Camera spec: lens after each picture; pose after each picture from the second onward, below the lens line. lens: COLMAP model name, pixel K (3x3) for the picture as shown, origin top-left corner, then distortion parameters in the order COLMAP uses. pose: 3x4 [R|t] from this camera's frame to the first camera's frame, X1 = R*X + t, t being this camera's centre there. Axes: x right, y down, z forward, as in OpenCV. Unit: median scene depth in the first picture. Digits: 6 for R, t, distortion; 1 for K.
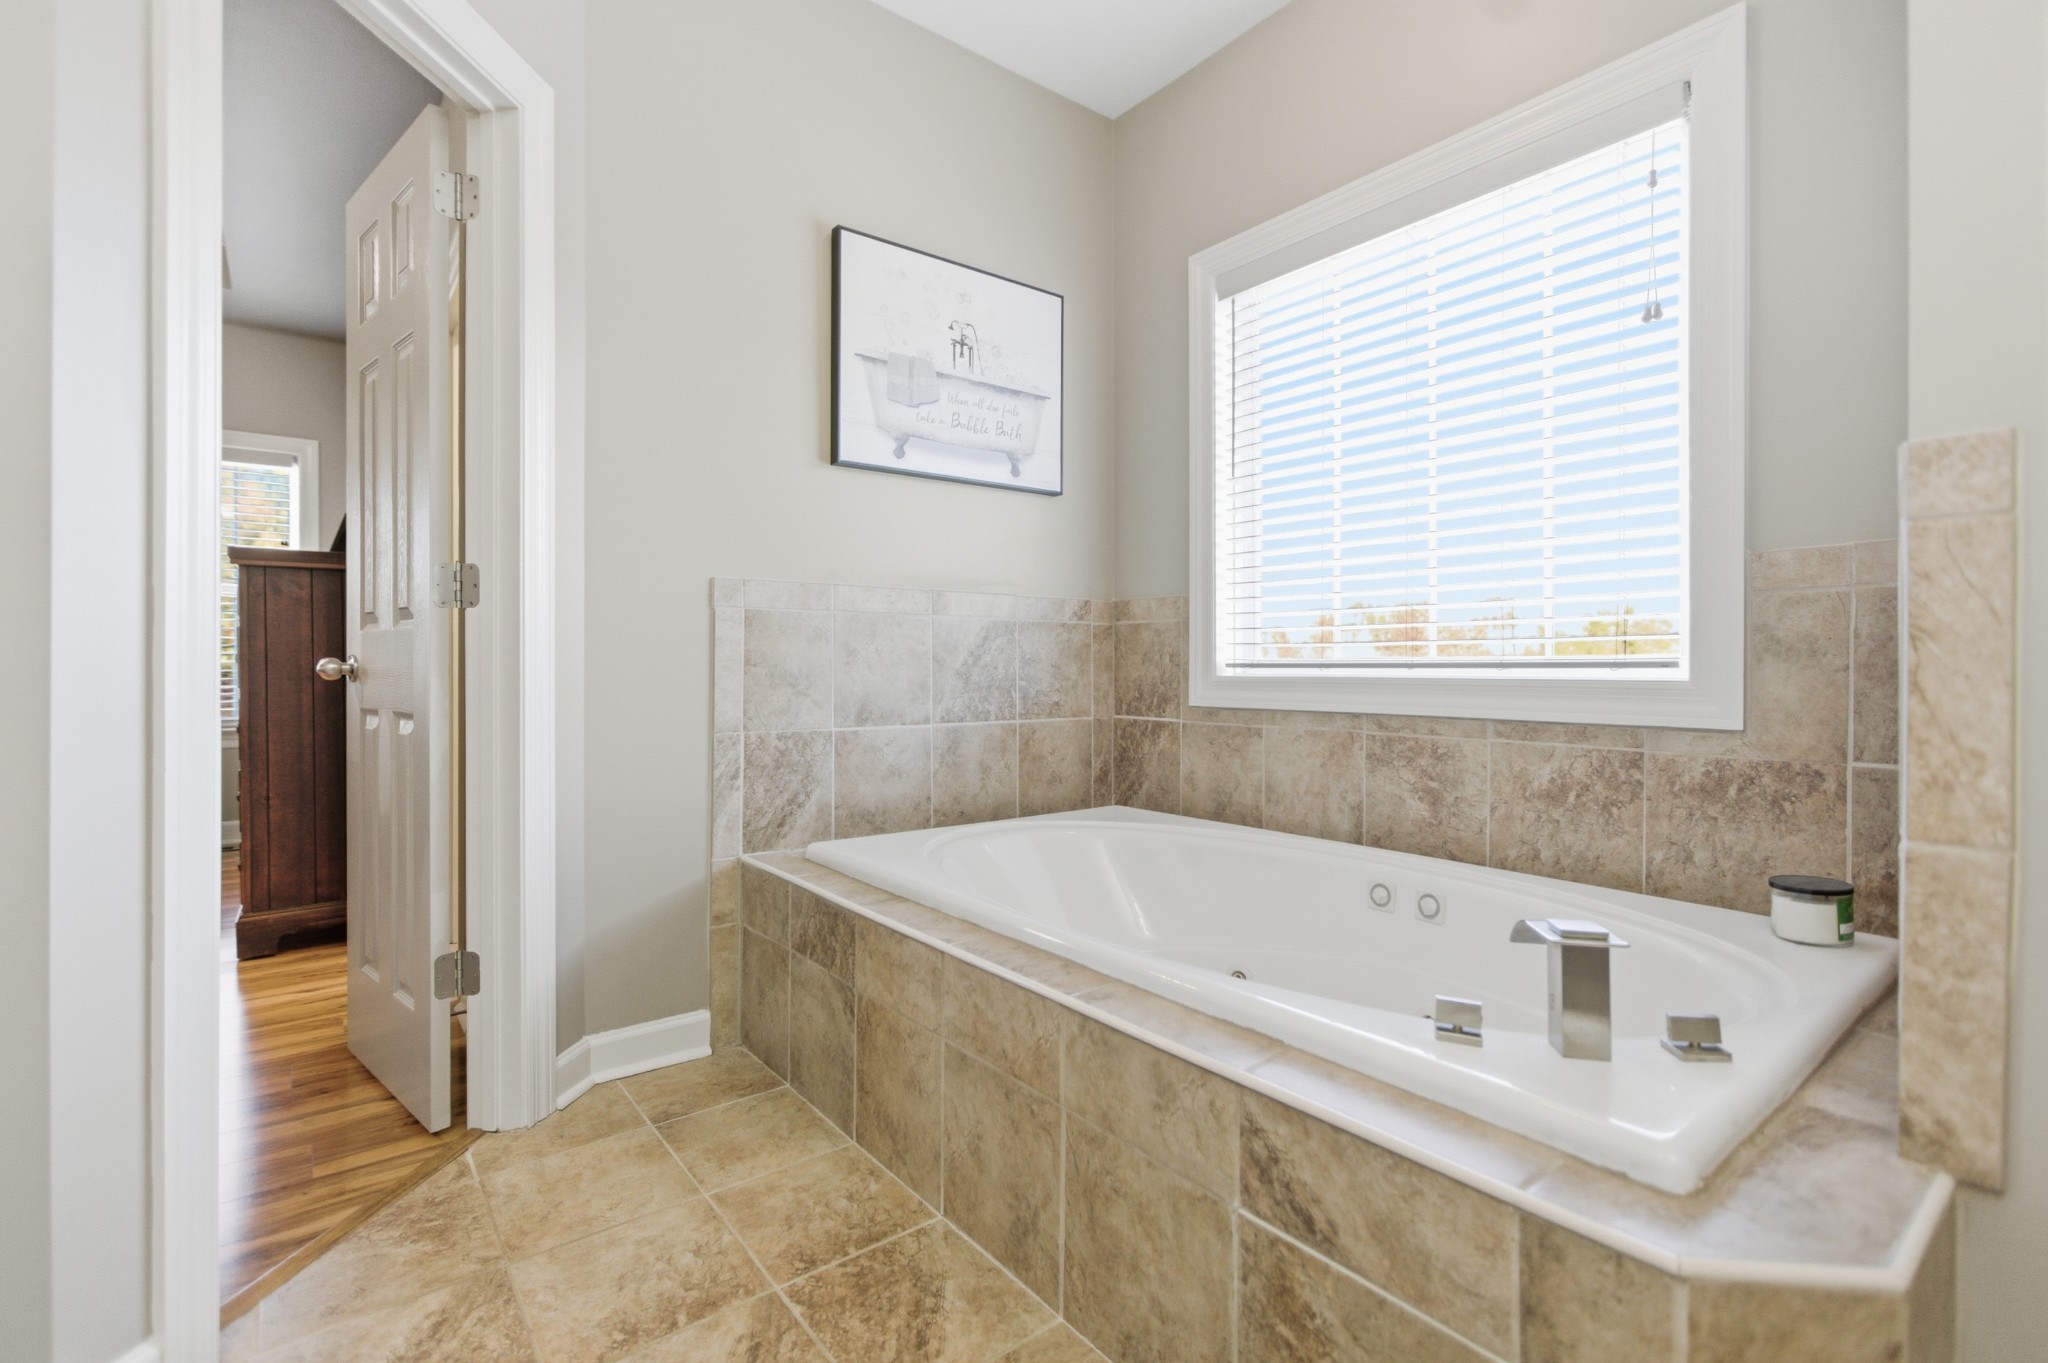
lens RADIAL K [[923.7, 0, 1013.9], [0, 923.7, 674.9], [0, 0, 1]] dist [-0.020079, 0.012536]
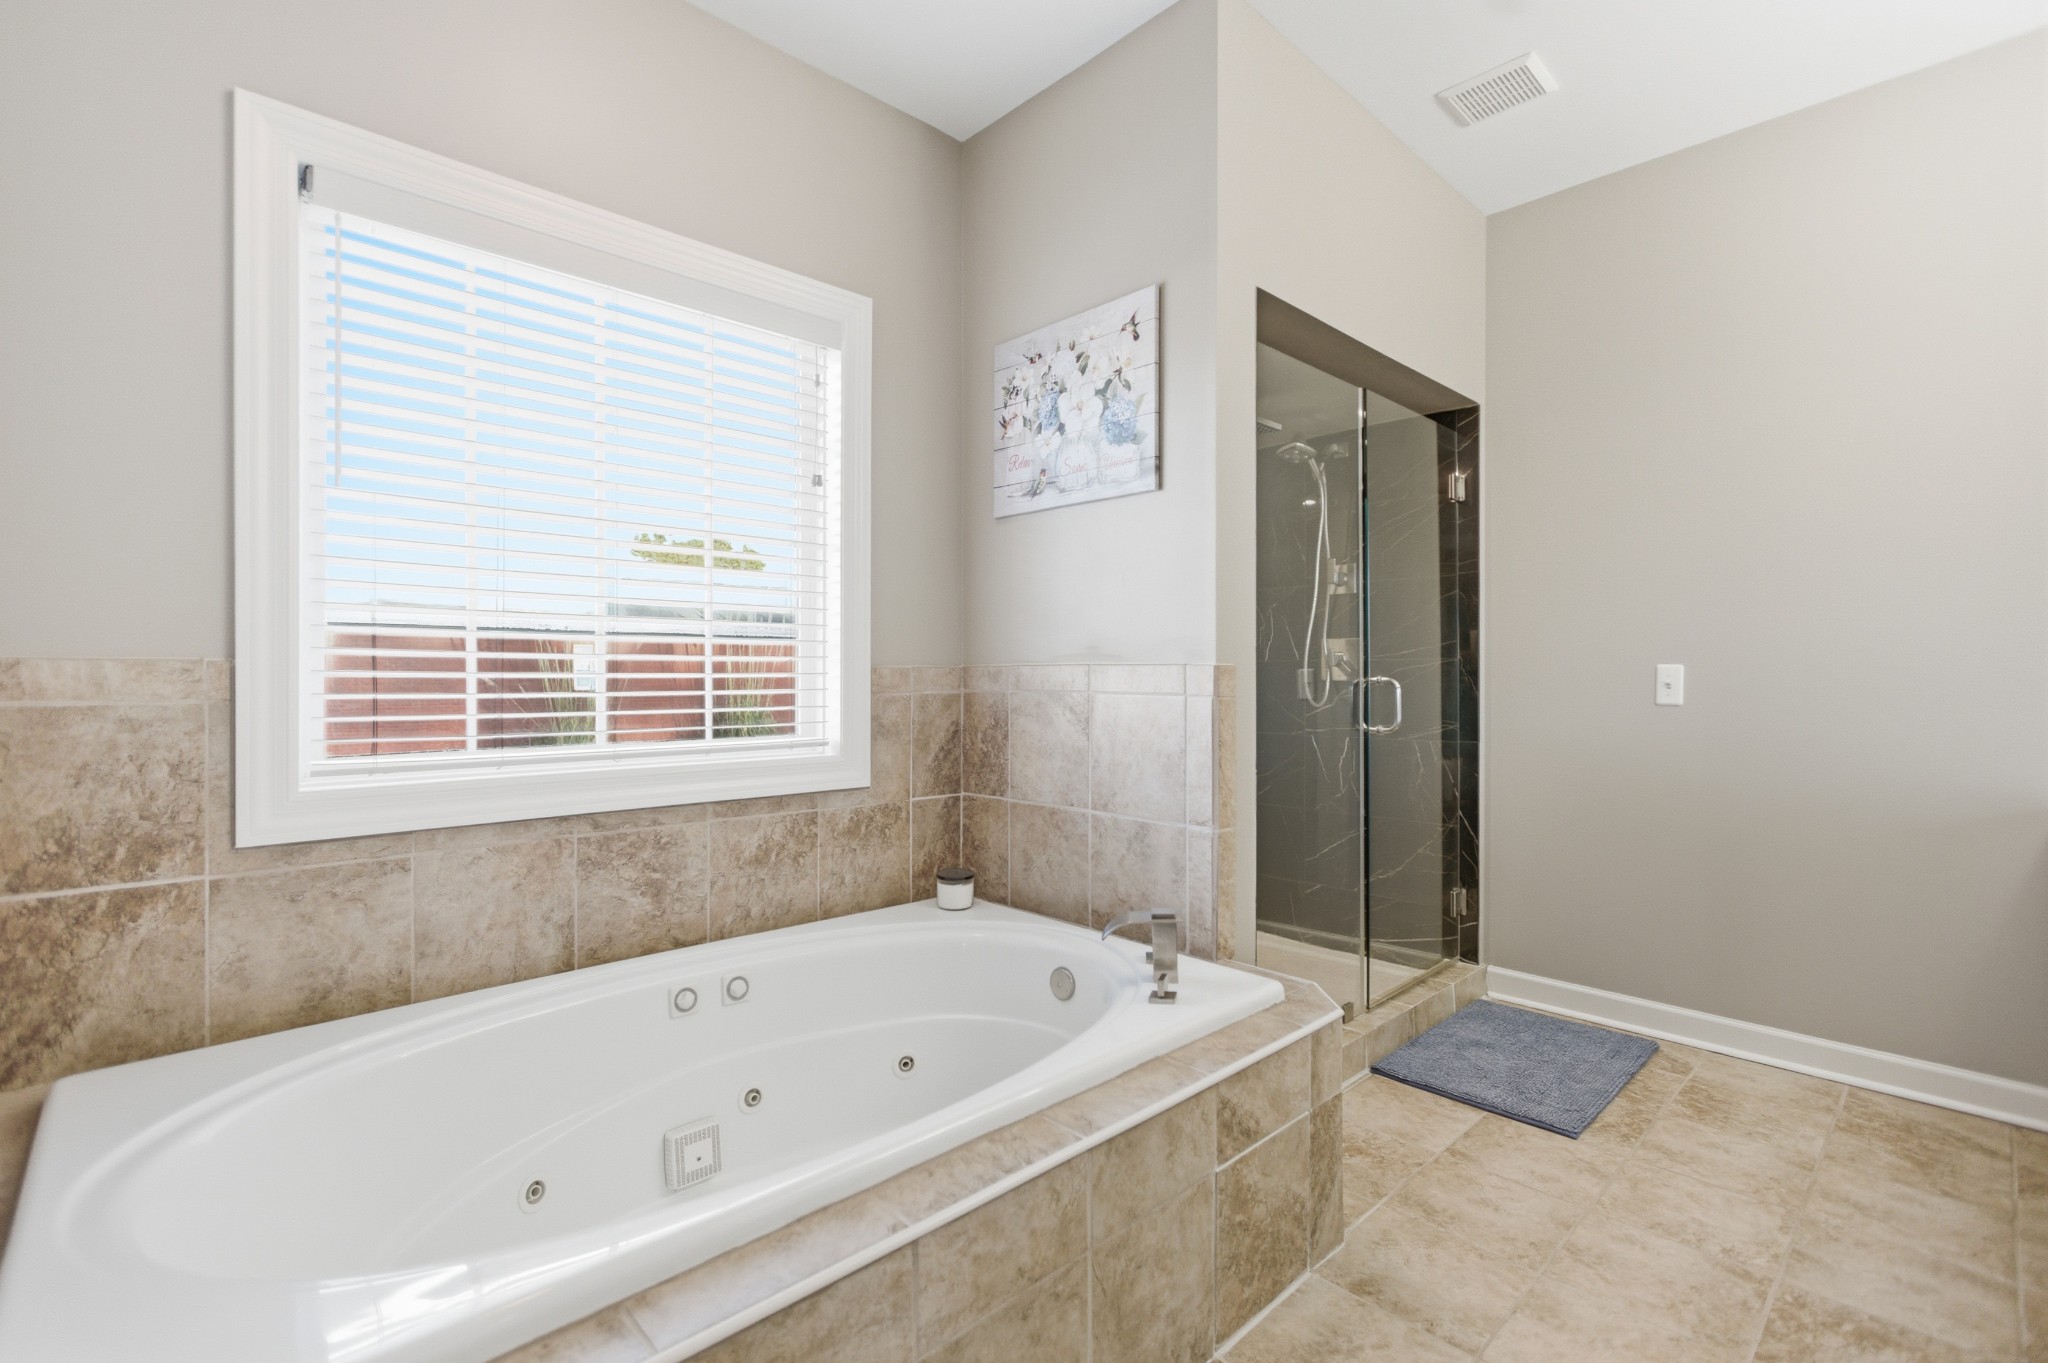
lens RADIAL K [[923.7, 0, 1013.9], [0, 923.7, 674.9], [0, 0, 1]] dist [-0.020079, 0.012536]
pose [[-0.099675, -0.002123, 0.995018, -0.628113], [0.005998, 0.999978, 0.002734, -0.107621], [-0.995002, 0.006240, -0.099660, 0.795048]]
